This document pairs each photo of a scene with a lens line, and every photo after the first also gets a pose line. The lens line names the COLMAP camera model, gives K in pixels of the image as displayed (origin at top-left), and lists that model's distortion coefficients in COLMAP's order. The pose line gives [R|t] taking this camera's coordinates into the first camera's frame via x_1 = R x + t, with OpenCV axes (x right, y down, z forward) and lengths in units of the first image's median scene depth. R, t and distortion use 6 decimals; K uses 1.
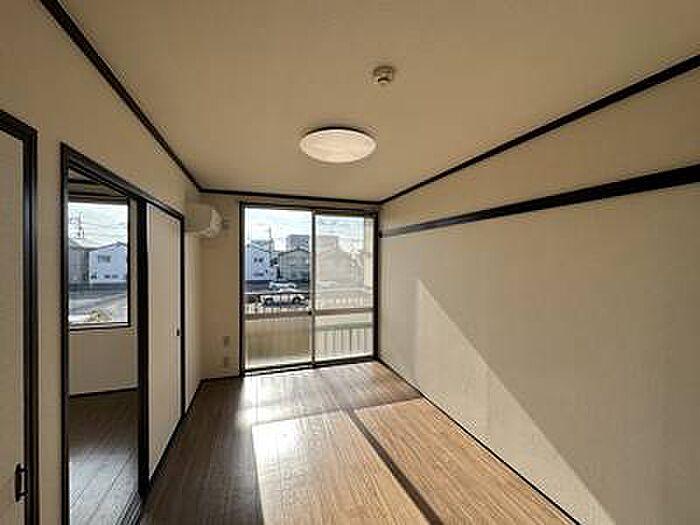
lens RADIAL K [[280.9, 0, 350.0], [0, 280.9, 262.5], [0, 0, 1]] dist [-0.000707, -0.000103]
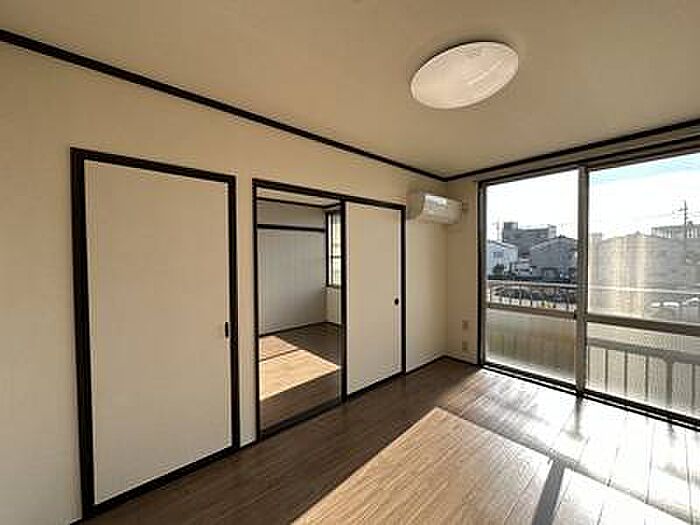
lens RADIAL K [[280.9, 0, 350.0], [0, 280.9, 262.5], [0, 0, 1]] dist [-0.000707, -0.000103]
pose [[0.386367, 0.014718, -0.922228, 0.315447], [-0.002961, 0.999887, 0.014717, 0.043394], [0.922341, -0.002955, 0.386367, 0.237880]]
